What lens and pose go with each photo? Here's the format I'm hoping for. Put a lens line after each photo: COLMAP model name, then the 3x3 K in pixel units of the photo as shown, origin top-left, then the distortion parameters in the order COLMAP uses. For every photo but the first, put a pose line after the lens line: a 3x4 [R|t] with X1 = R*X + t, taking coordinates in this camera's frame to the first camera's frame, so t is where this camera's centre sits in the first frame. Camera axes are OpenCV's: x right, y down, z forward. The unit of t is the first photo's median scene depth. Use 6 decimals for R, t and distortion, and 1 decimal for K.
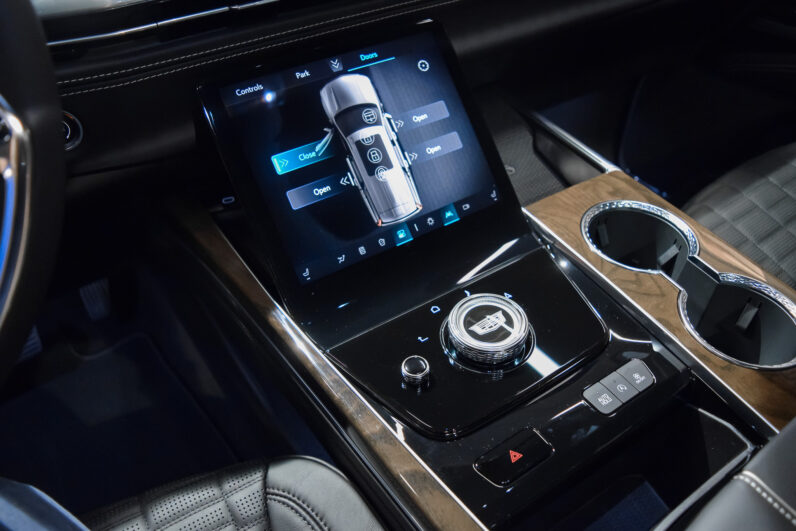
lens RADIAL K [[619.8, 0, 376.4], [0, 619.8, 266.6], [0, 0, 1]] dist [-0.075913, 0.010875]
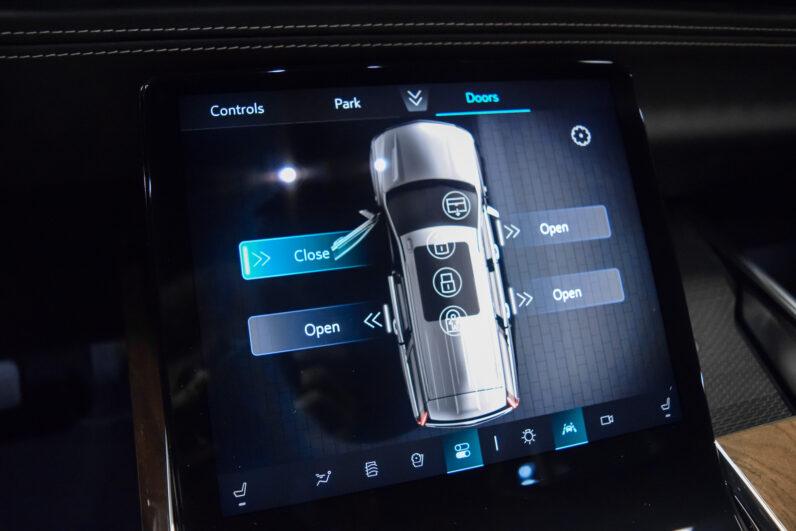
lens RADIAL K [[619.8, 0, 376.4], [0, 619.8, 266.6], [0, 0, 1]] dist [-0.075913, 0.010875]
pose [[0.955465, 0.222213, -0.194188, 0.036745], [-0.245165, 0.963973, -0.103198, -0.123784], [0.164260, 0.146210, 0.975521, 0.488236]]
